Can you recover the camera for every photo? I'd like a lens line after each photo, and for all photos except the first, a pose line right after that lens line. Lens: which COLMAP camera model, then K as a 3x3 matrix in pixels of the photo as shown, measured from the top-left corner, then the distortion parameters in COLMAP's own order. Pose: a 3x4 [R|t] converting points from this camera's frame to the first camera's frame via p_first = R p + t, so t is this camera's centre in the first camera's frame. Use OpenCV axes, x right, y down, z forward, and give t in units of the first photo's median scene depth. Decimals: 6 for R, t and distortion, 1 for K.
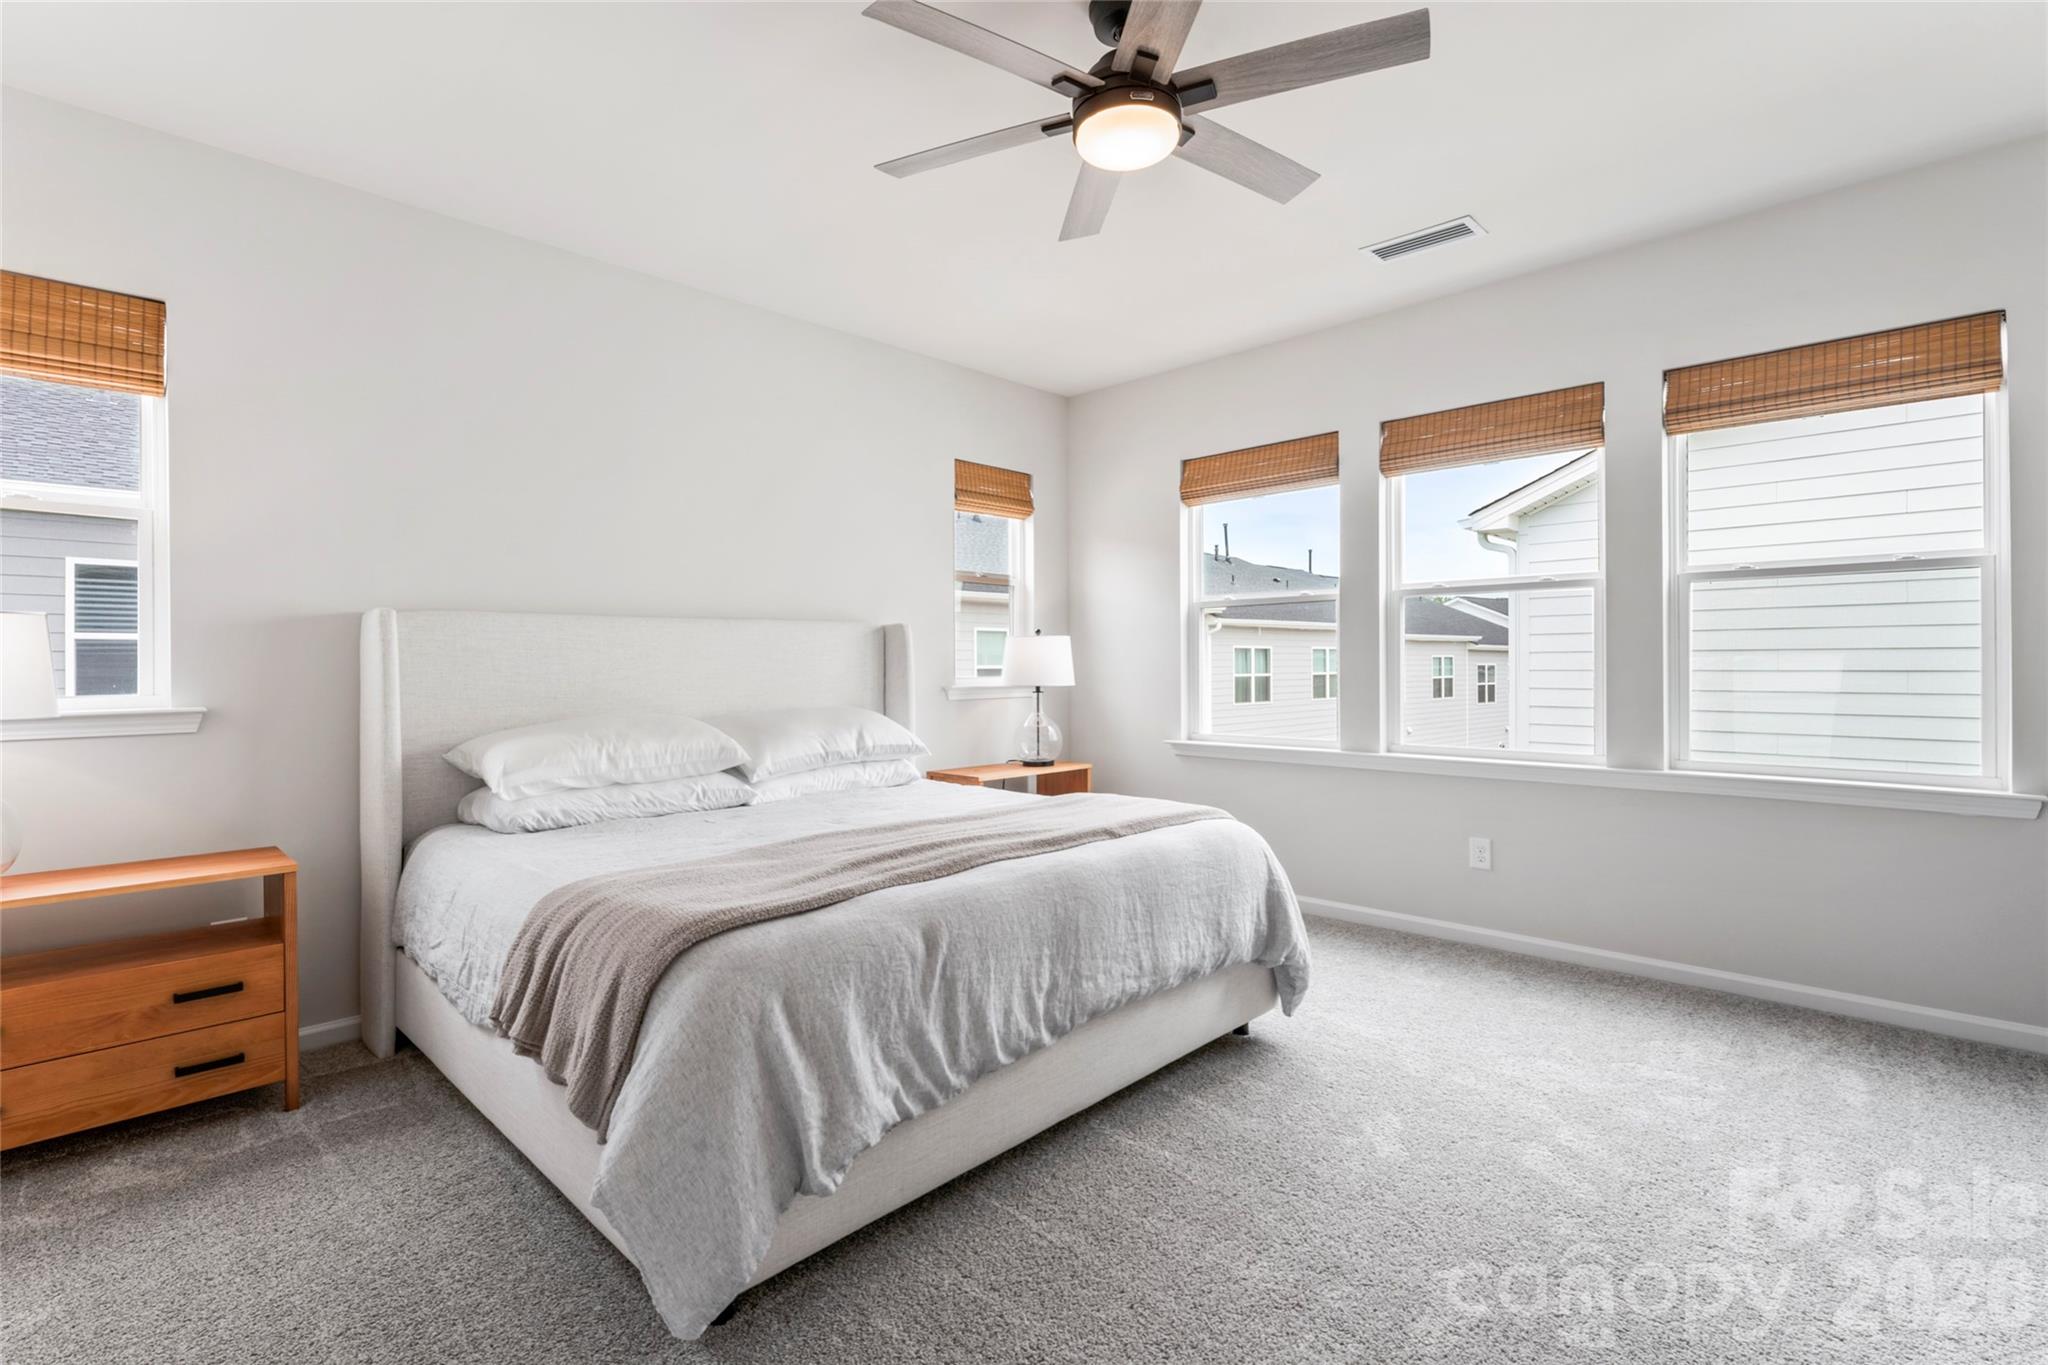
lens RADIAL K [[954.6, 0, 1021.7], [0, 954.6, 631.1], [0, 0, 1]] dist [-0.000824, 0.000154]
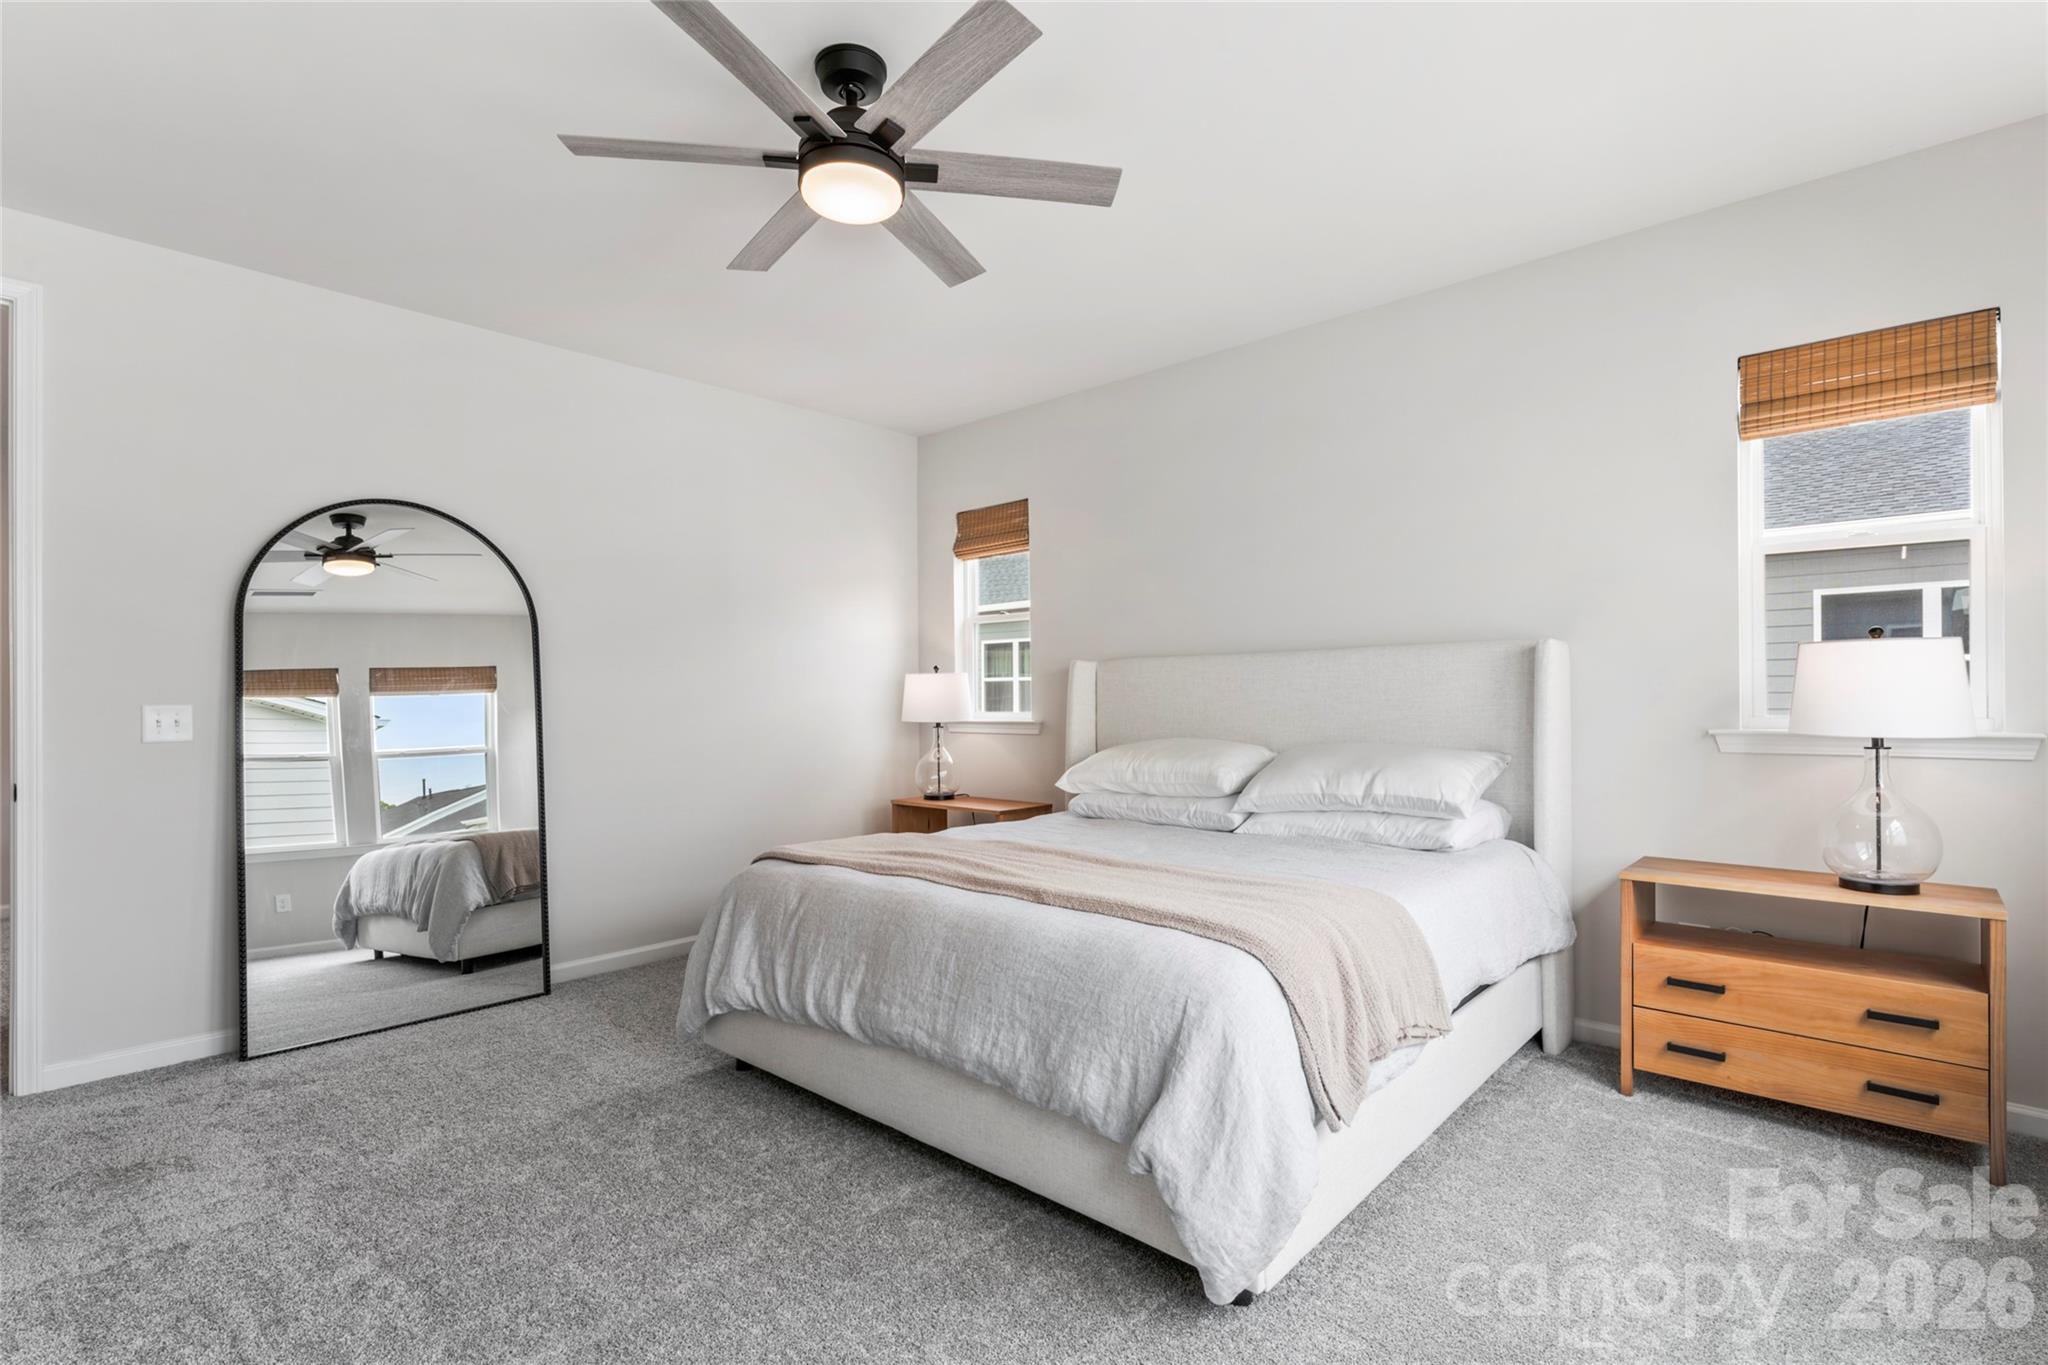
lens RADIAL K [[957.7, 0, 1024.0], [0, 957.7, 682.5], [0, 0, 1]] dist [-0.033145, 0.000224]
pose [[0.037522, -0.007243, -0.999270, 0.938724], [0.037920, 0.999264, -0.005820, 0.023086], [0.998576, -0.037674, 0.037769, 0.945730]]
